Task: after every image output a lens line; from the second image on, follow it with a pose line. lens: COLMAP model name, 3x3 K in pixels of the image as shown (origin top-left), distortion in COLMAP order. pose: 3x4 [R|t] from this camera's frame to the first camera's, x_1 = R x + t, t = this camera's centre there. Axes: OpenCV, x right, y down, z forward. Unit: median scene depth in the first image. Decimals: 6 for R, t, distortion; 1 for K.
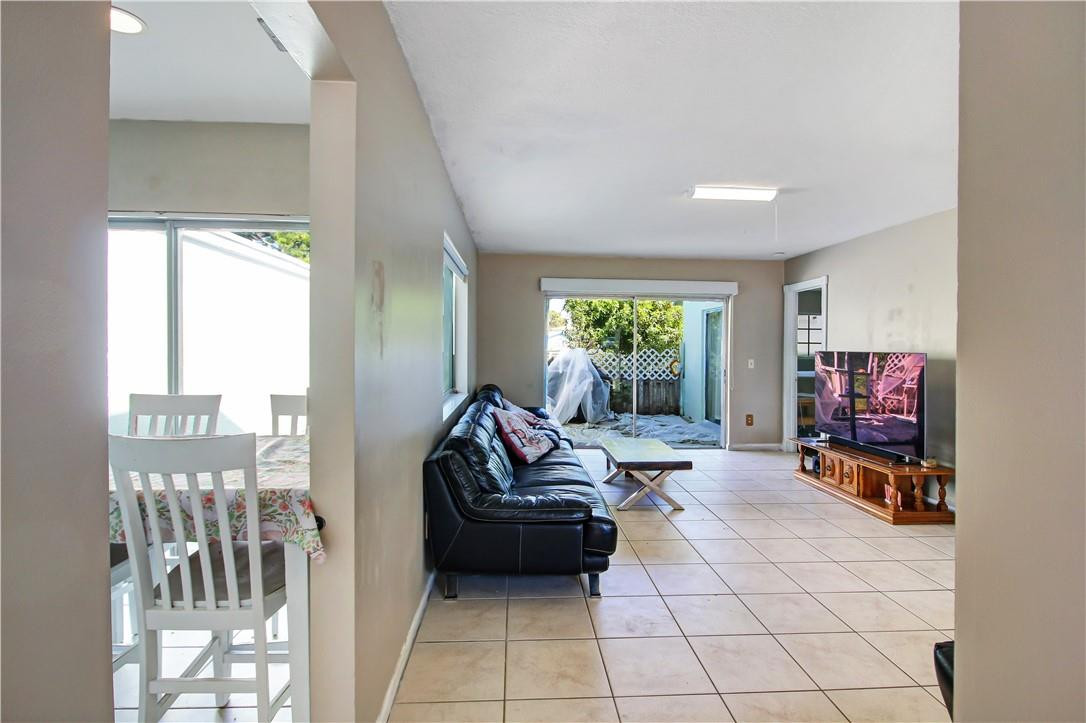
lens RADIAL K [[543.5, 0, 547.0], [0, 543.5, 342.5], [0, 0, 1]] dist [0.044742, -0.000949]
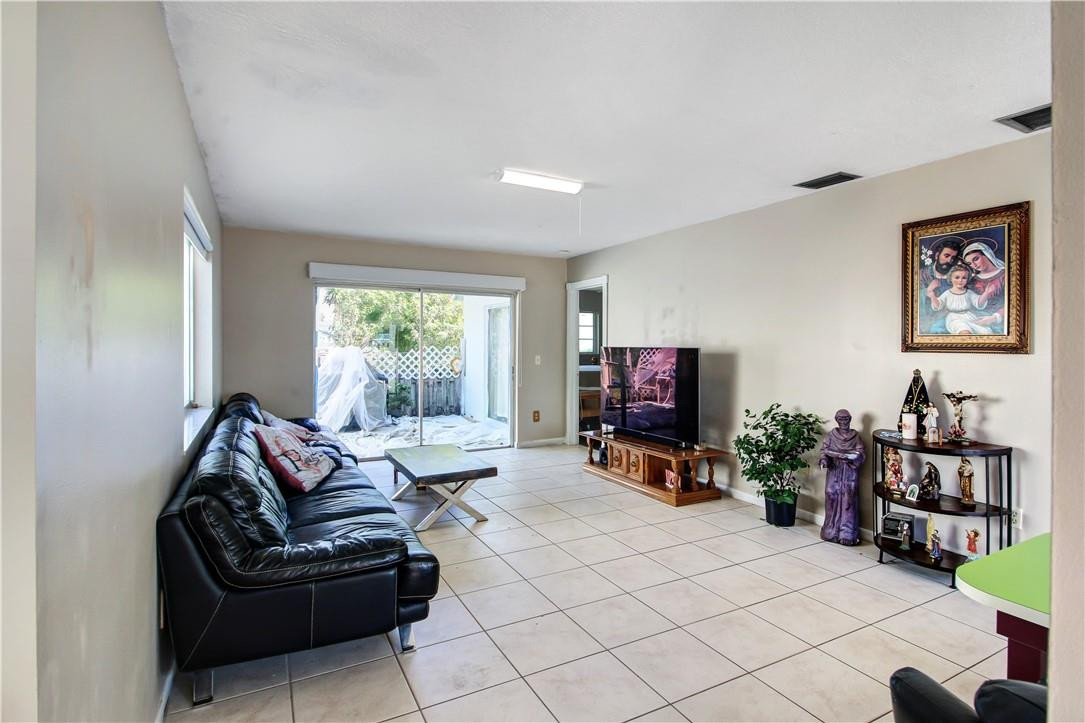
lens RADIAL K [[552.7, 0, 547.7], [0, 552.7, 339.7], [0, 0, 1]] dist [0.028469, -0.021951]
pose [[0.911238, -0.004605, 0.411855, -0.041127], [0.004183, 0.999989, 0.001926, -0.000112], [-0.411859, -0.000032, 0.911247, 0.105780]]
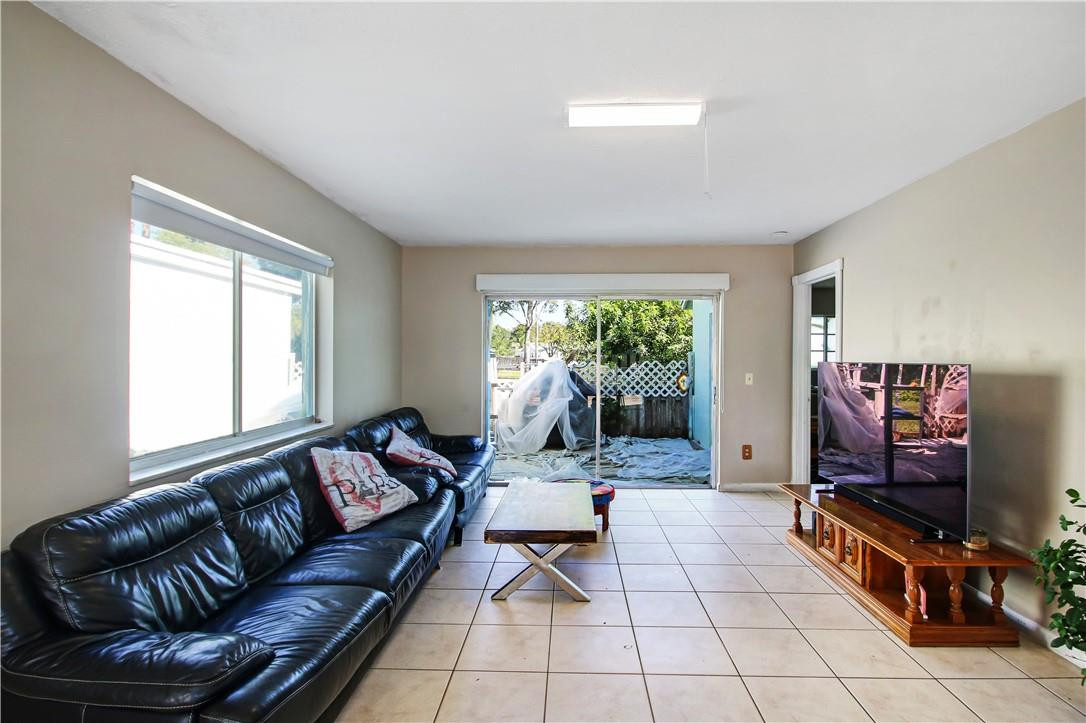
lens RADIAL K [[533.9, 0, 539.9], [0, 533.9, 354.8], [0, 0, 1]] dist [-0.002063, -0.000629]
pose [[0.992132, -0.013004, -0.124521, 0.264063], [0.012955, 0.999915, -0.001202, 0.002836], [0.124527, -0.000420, 0.992216, 0.327863]]
